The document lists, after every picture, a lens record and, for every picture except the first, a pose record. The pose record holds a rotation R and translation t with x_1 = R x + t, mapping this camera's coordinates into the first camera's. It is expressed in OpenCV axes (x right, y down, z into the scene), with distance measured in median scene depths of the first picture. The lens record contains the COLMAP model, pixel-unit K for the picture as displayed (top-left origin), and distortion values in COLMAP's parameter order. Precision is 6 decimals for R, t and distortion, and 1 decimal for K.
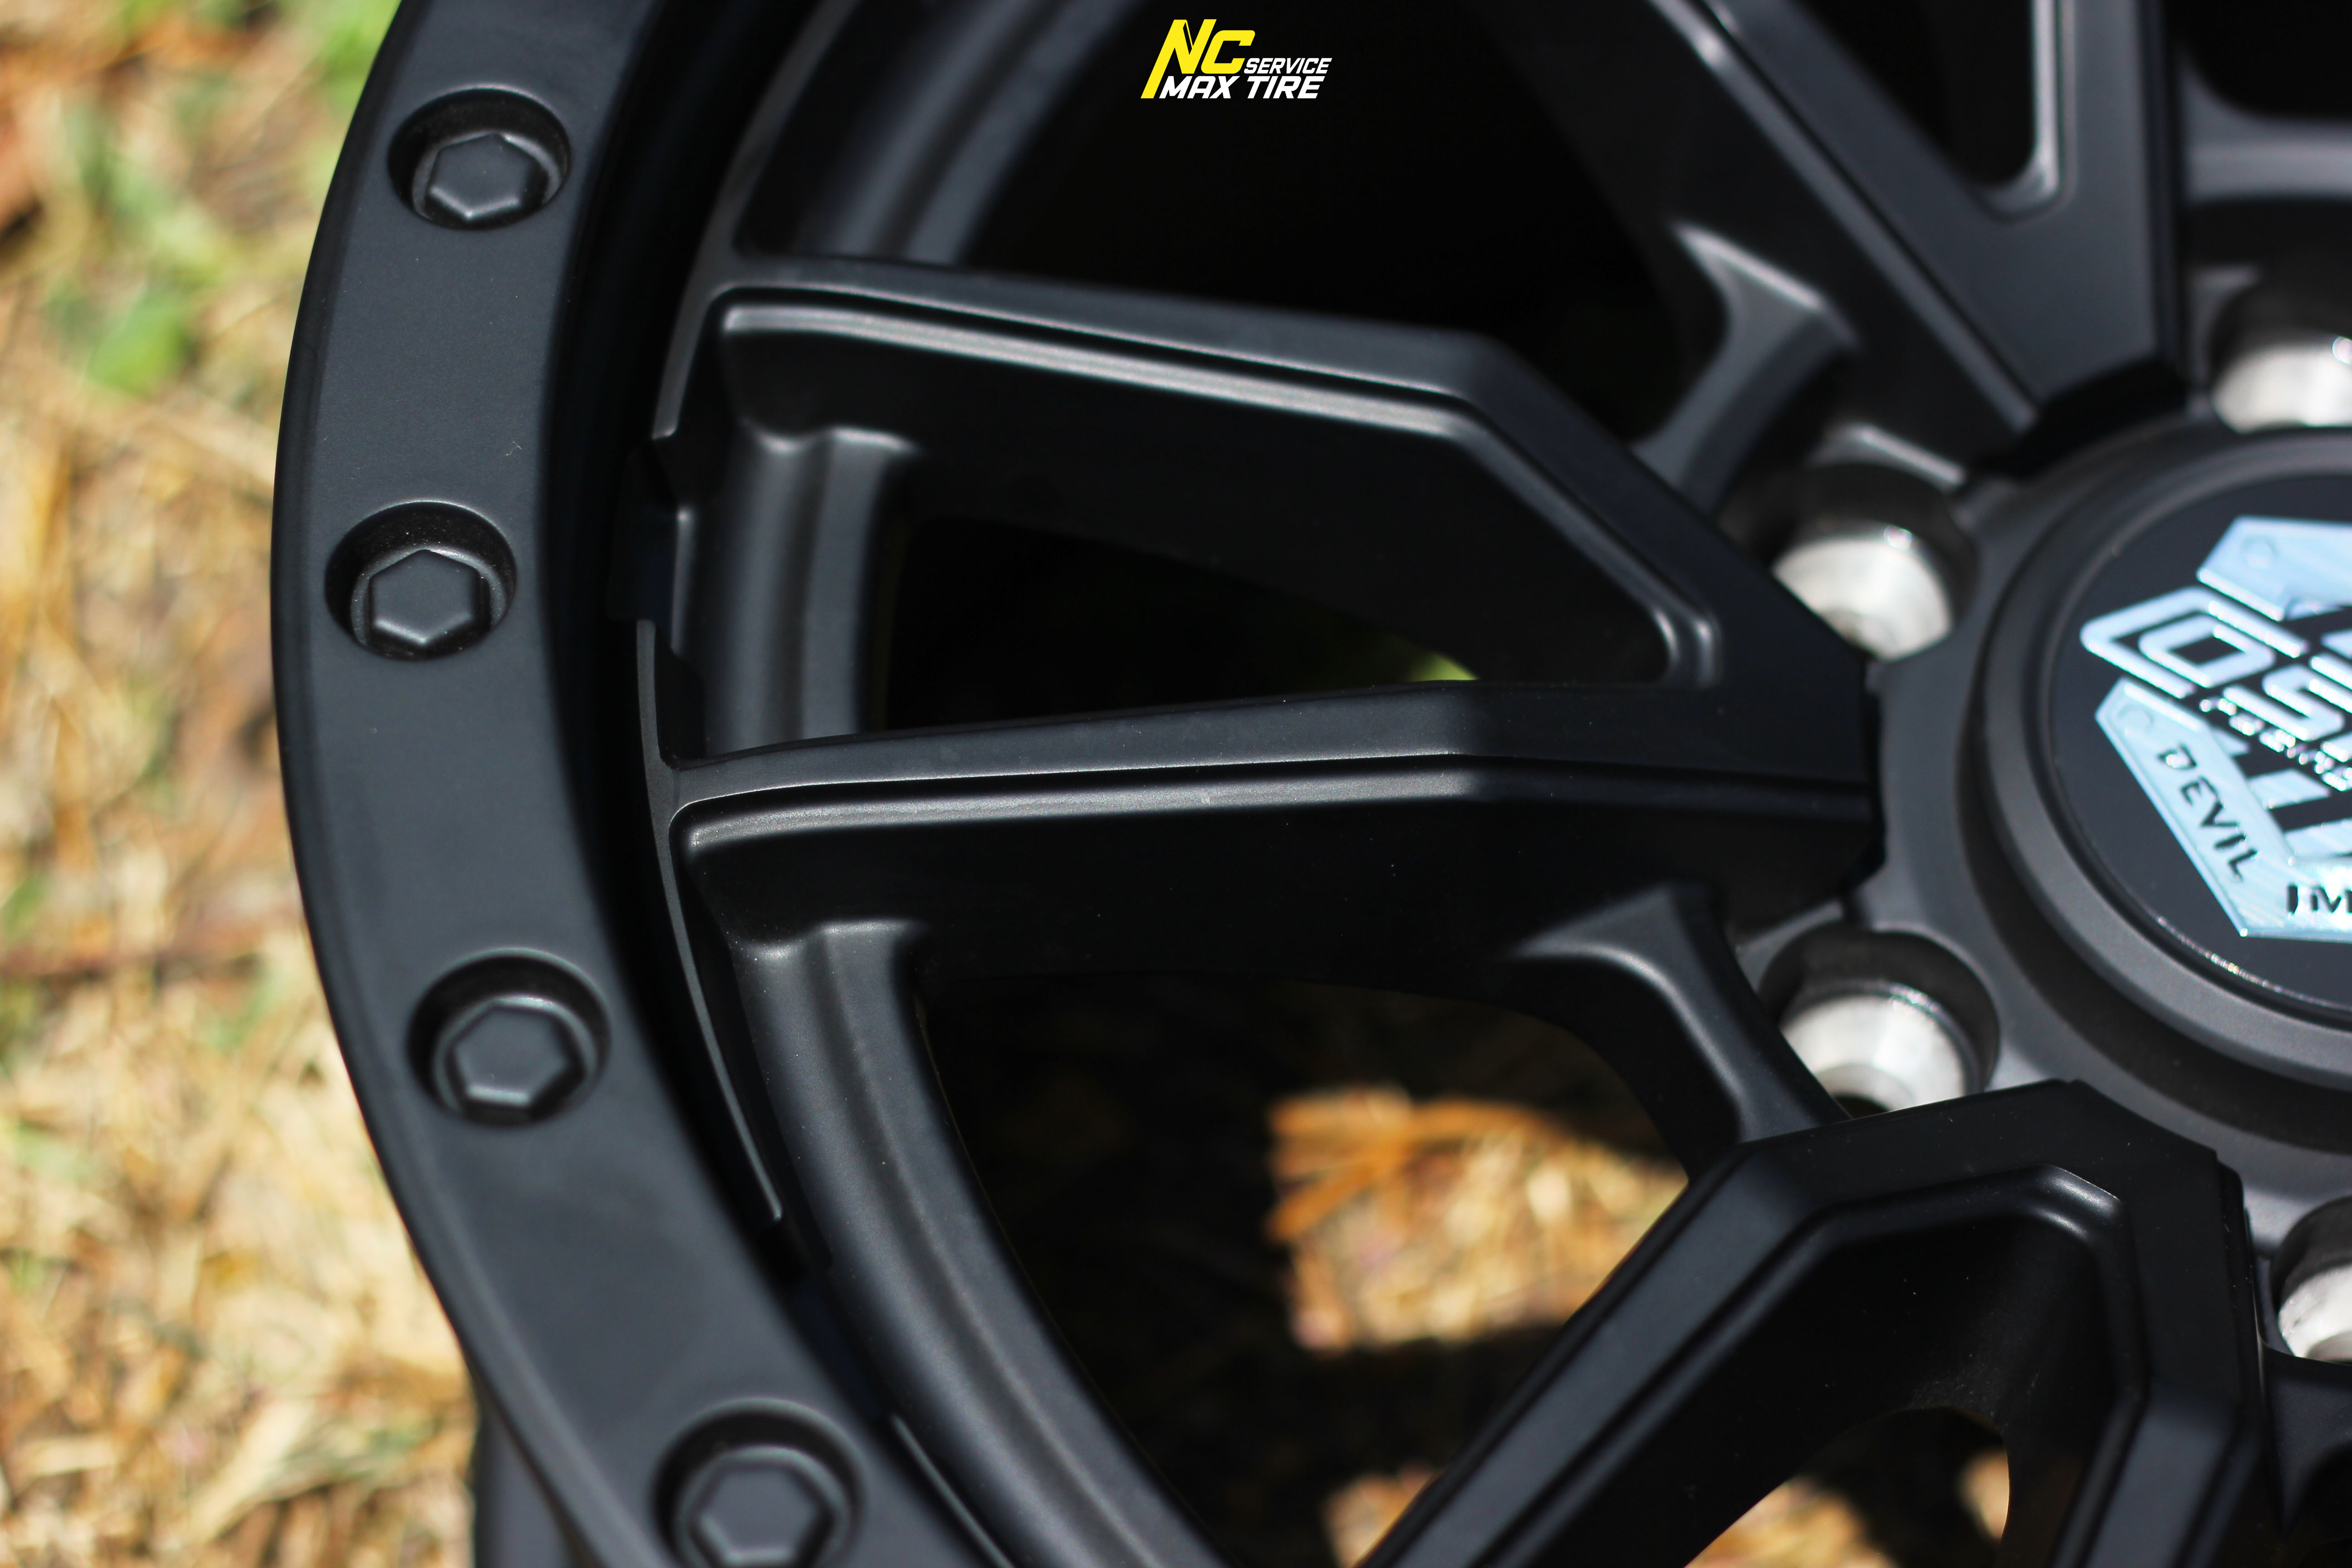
lens RADIAL K [[5596.6, 0, 1228.6], [0, 5596.6, 779.7], [0, 0, 1]] dist [-0.085935, -0.459093]
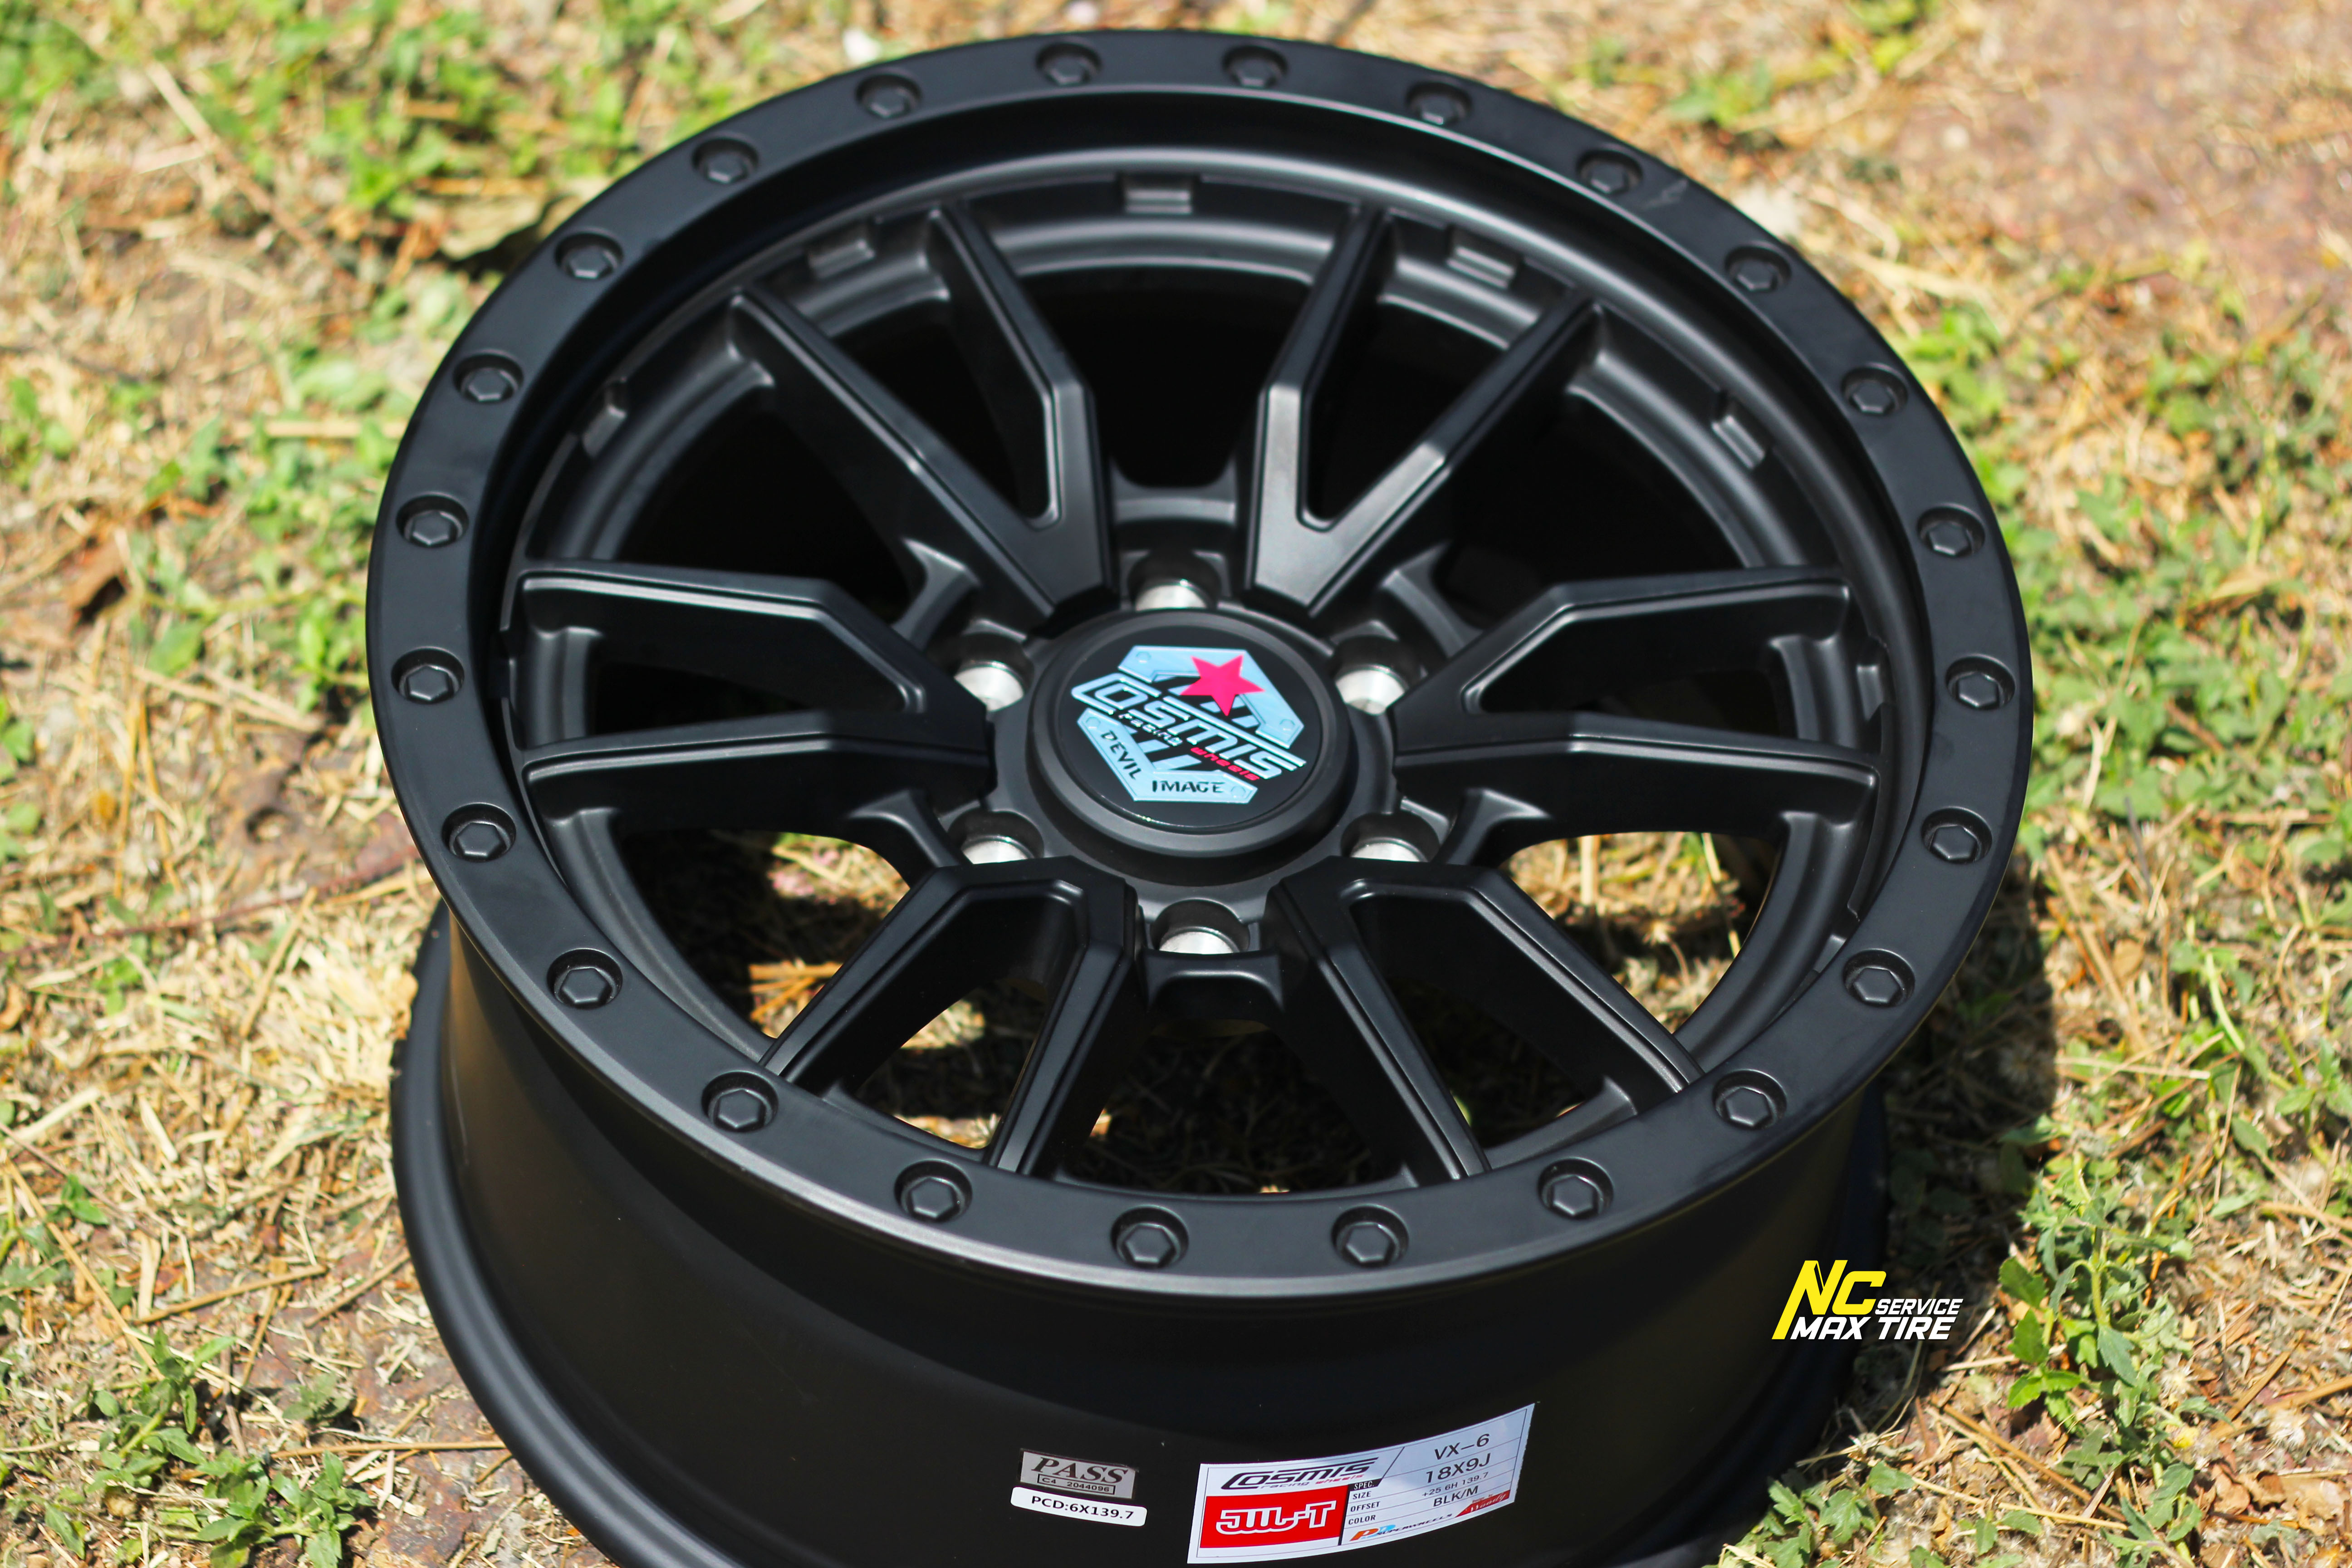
lens RADIAL K [[5323.8, 0, 1178.5], [0, 5323.8, 662.5], [0, 0, 1]] dist [-0.028342, -0.269475]
pose [[0.993504, -0.038489, 0.107088, -0.054659], [0.050315, 0.992655, -0.110019, 0.227273], [-0.102067, 0.114693, 0.988144, -1.371649]]
